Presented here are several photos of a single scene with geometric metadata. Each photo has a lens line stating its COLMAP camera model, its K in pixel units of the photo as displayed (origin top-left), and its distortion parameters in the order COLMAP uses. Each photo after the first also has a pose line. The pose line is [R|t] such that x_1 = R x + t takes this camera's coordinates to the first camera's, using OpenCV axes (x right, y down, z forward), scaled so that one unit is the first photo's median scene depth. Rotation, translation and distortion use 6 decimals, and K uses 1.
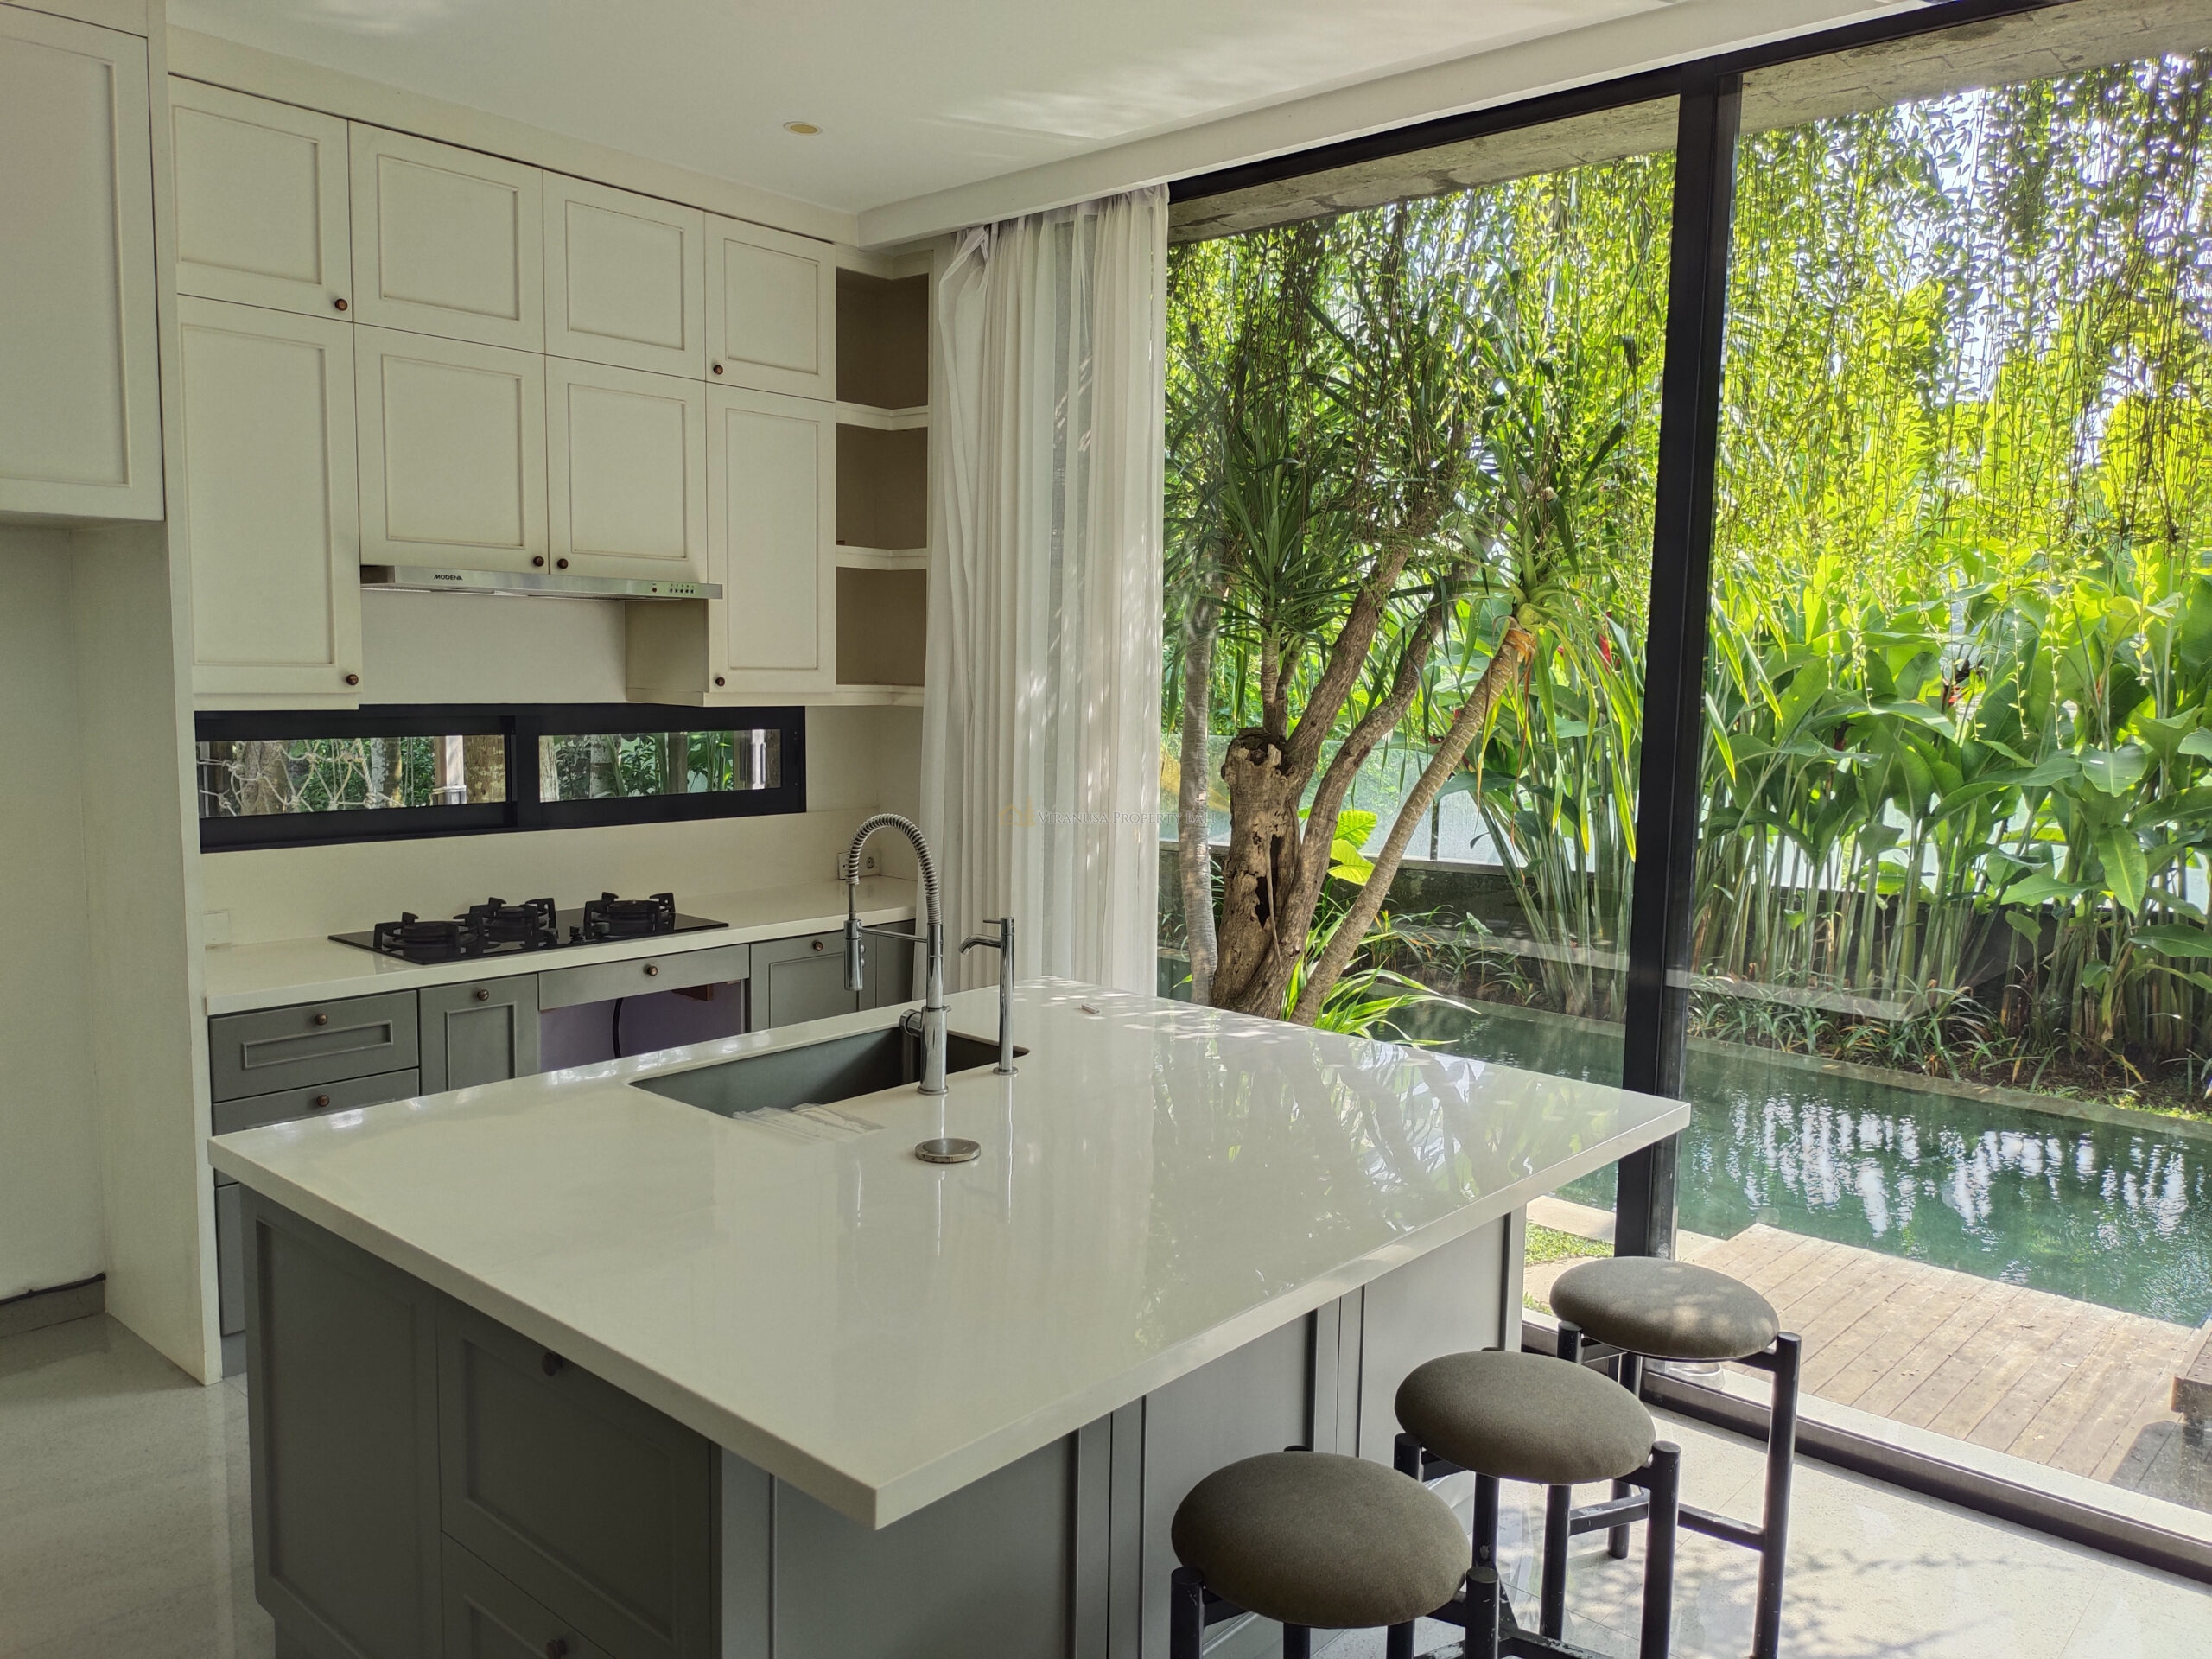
lens RADIAL K [[1636.7, 0, 1107.0], [0, 1636.7, 838.9], [0, 0, 1]] dist [0.015911, -0.031040]
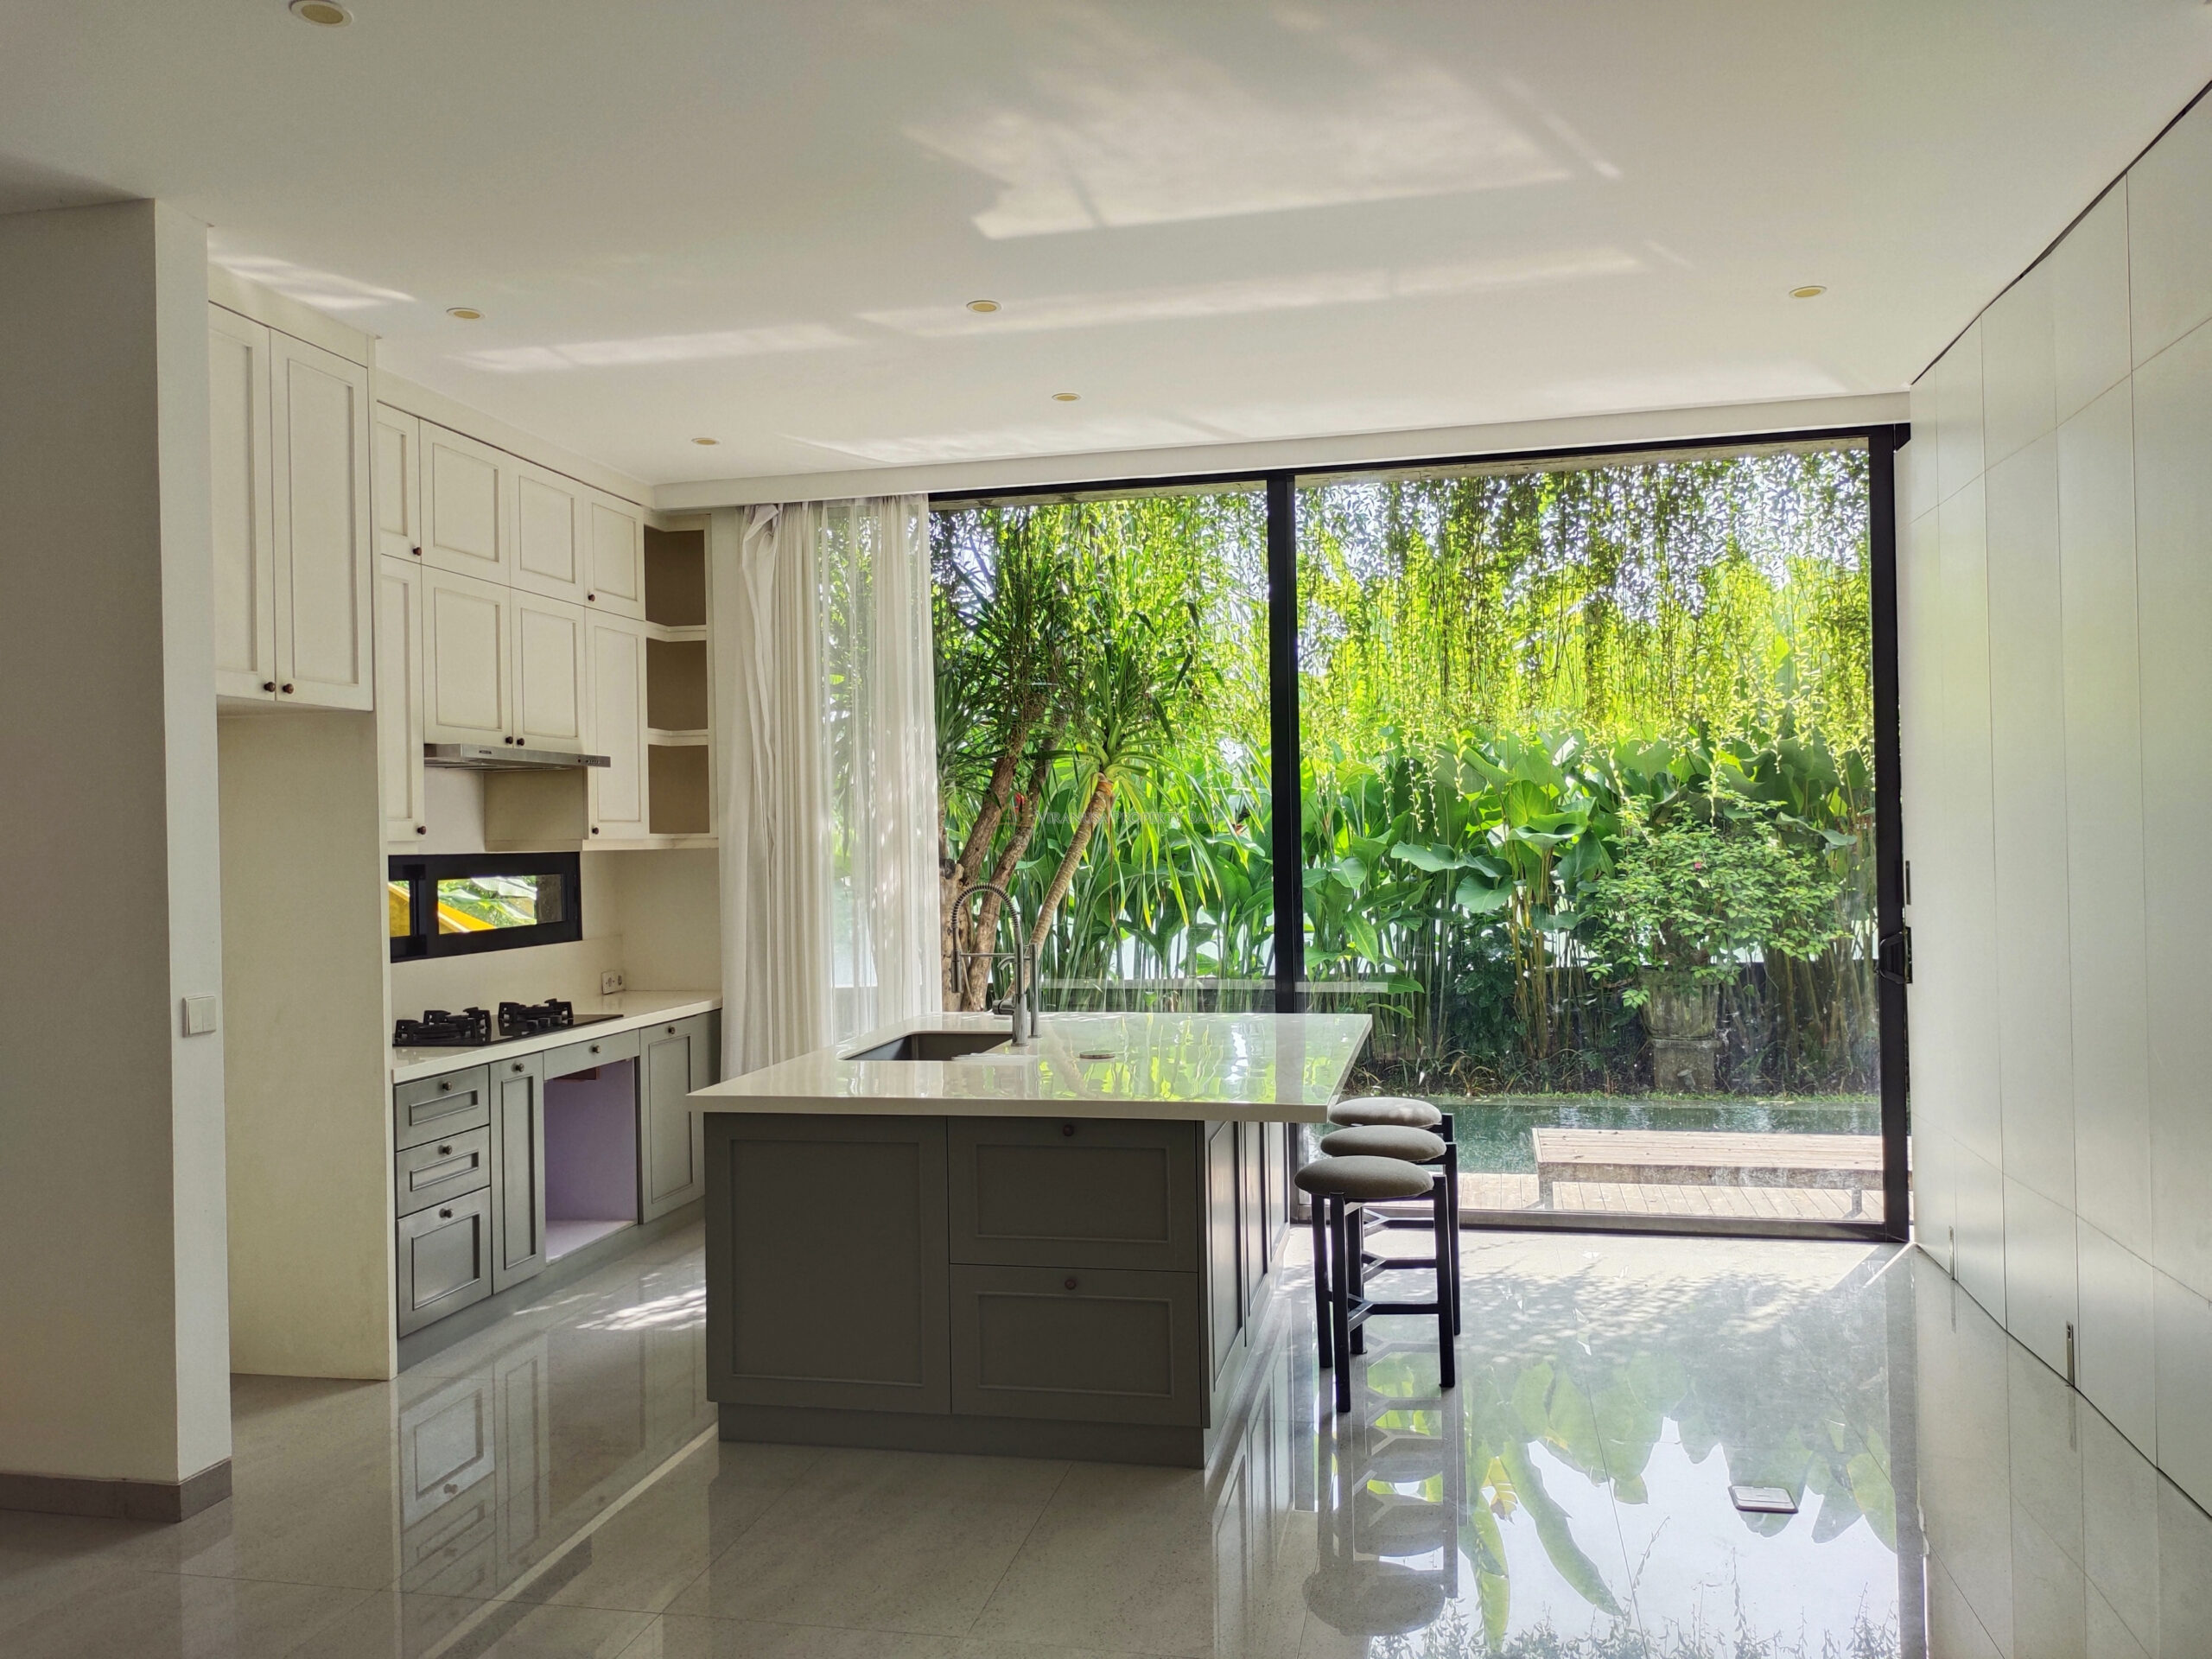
lens RADIAL K [[1636.7, 0, 1113.7], [0, 1636.7, 838.4], [0, 0, 1]] dist [0.015911, -0.031040]
pose [[0.867312, -0.037779, 0.496330, -0.534550], [0.091746, 0.992165, -0.084802, 0.059108], [-0.489237, 0.119087, 0.863982, -0.333451]]
